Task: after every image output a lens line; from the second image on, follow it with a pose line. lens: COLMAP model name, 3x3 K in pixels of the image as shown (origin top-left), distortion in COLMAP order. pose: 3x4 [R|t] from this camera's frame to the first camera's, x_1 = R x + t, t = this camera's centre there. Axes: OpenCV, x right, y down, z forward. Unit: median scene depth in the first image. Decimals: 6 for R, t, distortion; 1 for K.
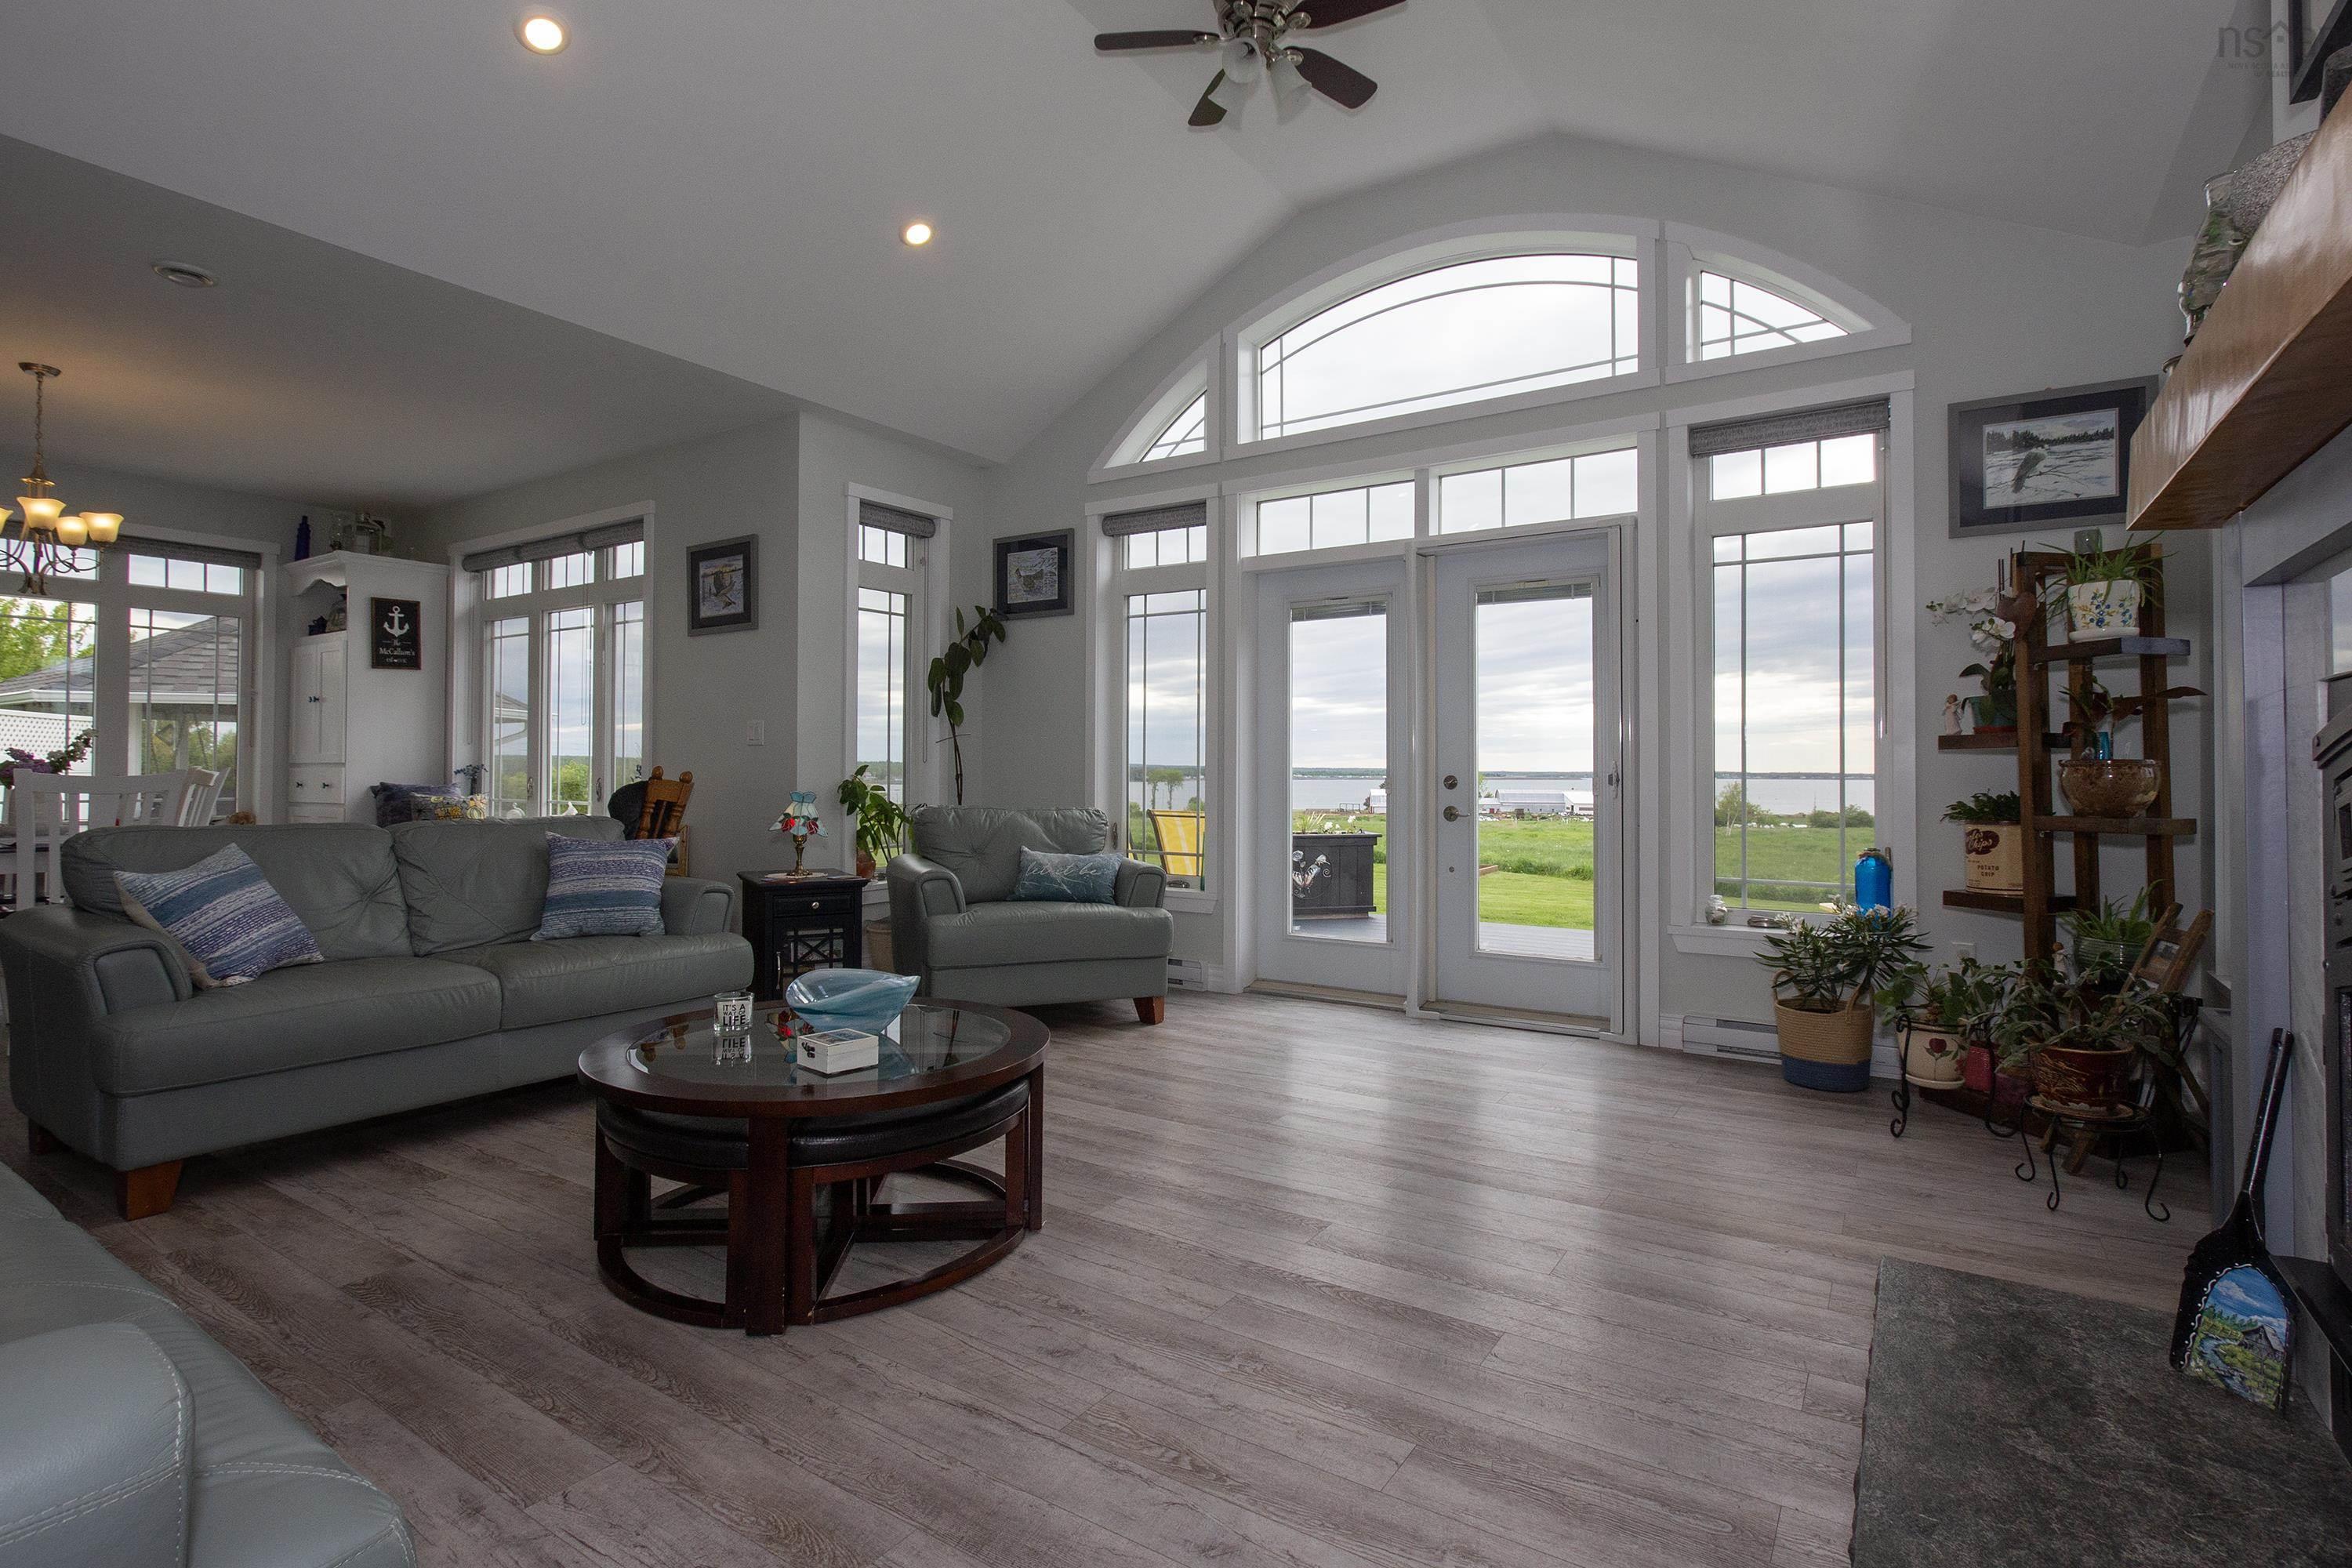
lens RADIAL K [[1126.6, 0, 1181.1], [0, 1126.6, 744.3], [0, 0, 1]] dist [-0.001818, 0.001943]
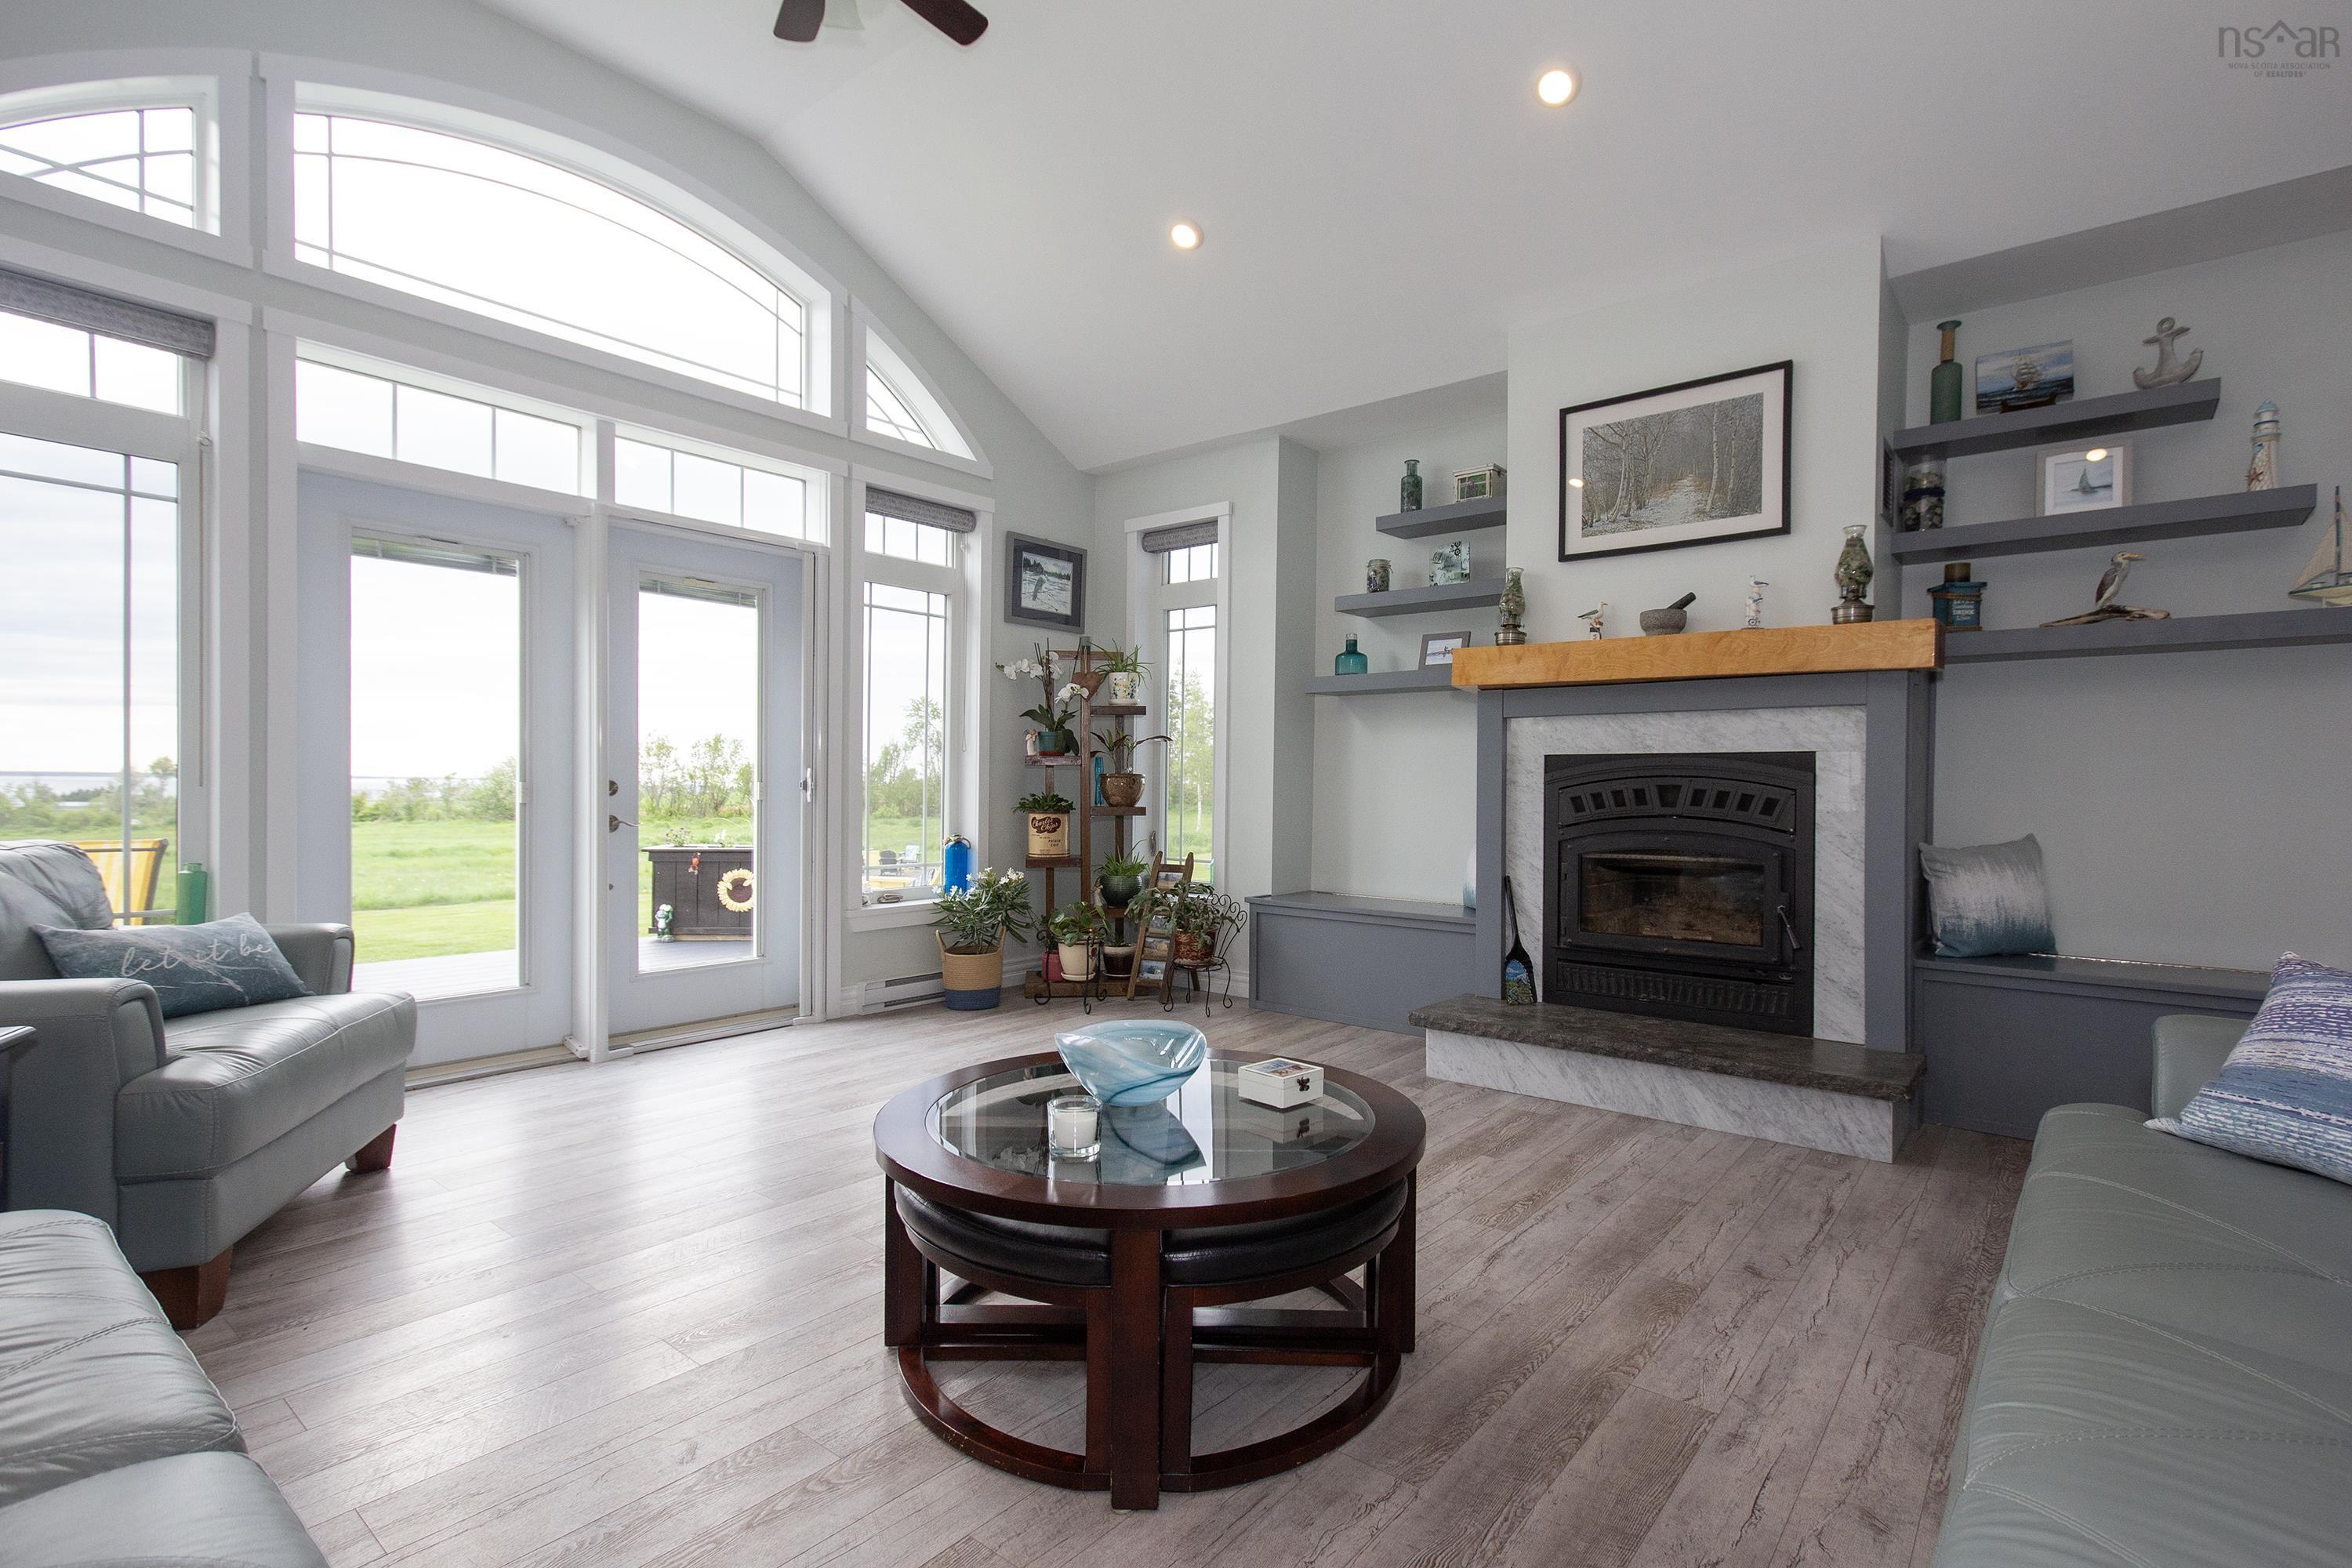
lens RADIAL K [[1126.6, 0, 1169.1], [0, 1126.6, 792.5], [0, 0, 1]] dist [-0.001818, 0.001943]
pose [[0.104694, -0.009961, 0.994455, -0.670043], [-0.033247, 0.999356, 0.013510, 0.012464], [-0.993949, -0.034477, 0.104295, 0.543916]]
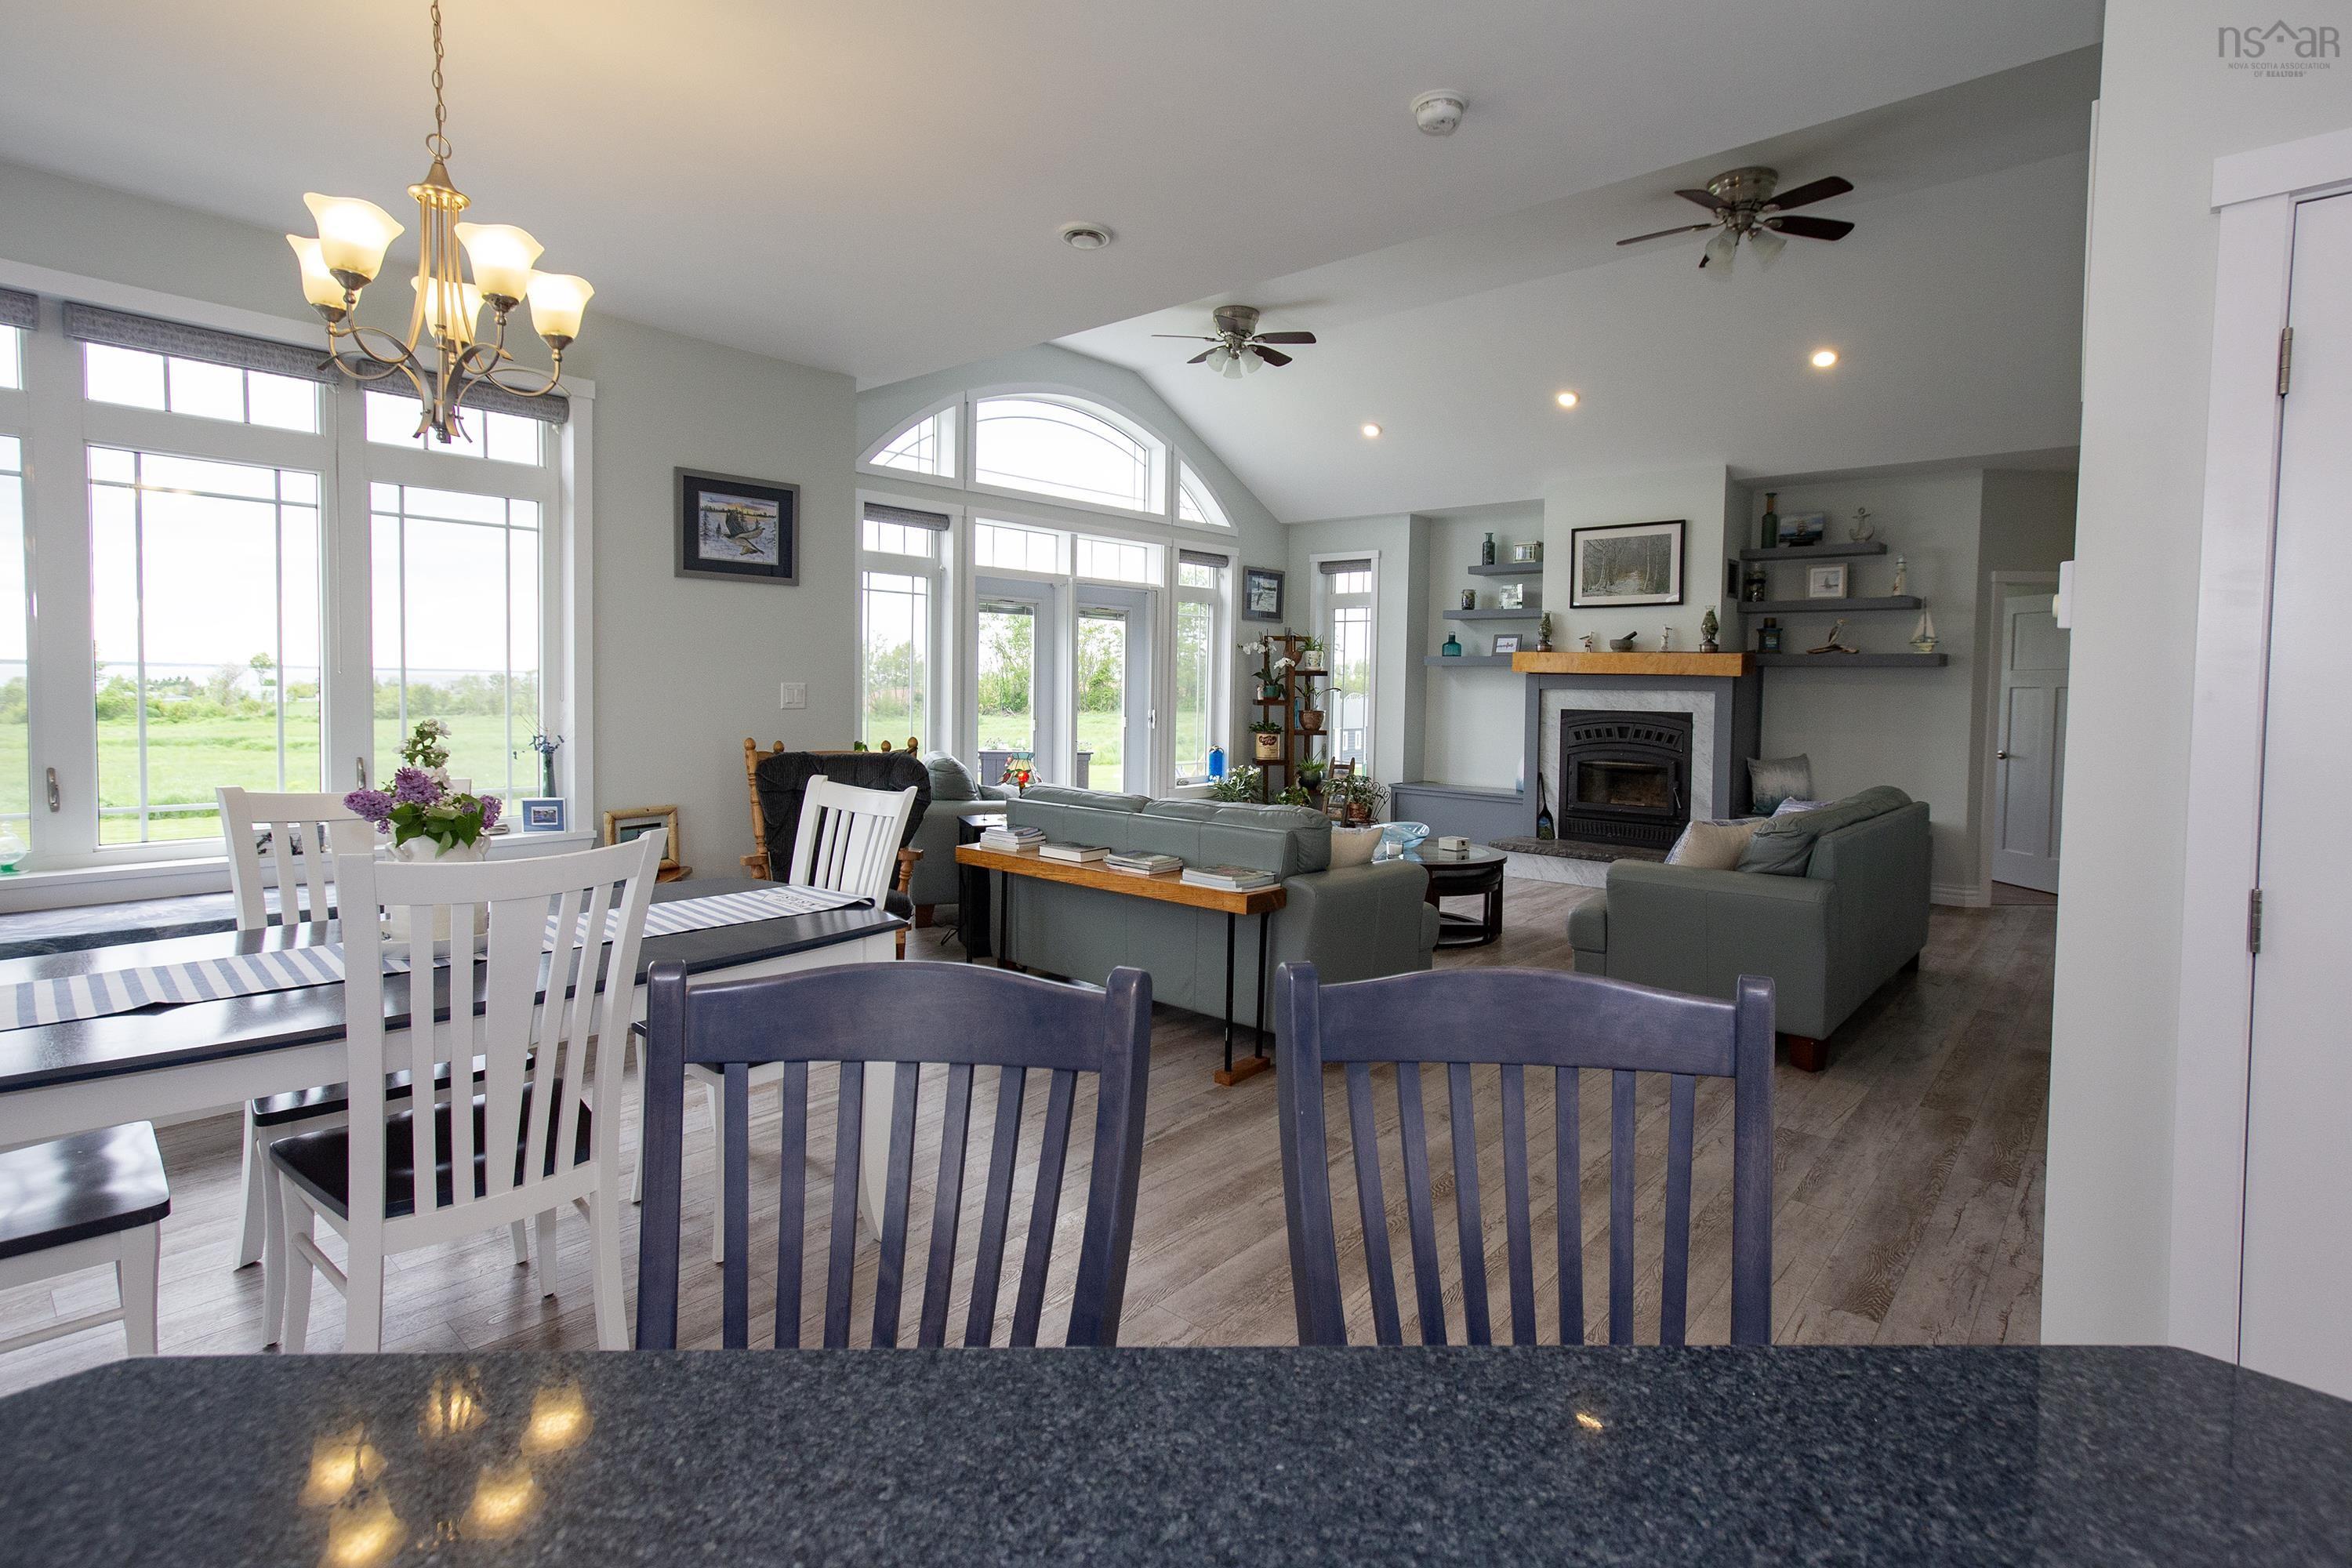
lens RADIAL K [[1126.6, 0, 1170.3], [0, 1126.6, 717.9], [0, 0, 1]] dist [-0.001818, 0.001943]
pose [[0.137018, -0.035781, 0.989922, -1.598065], [-0.038707, 0.998391, 0.041444, -0.055652], [-0.989812, -0.043995, 0.135413, 0.709757]]
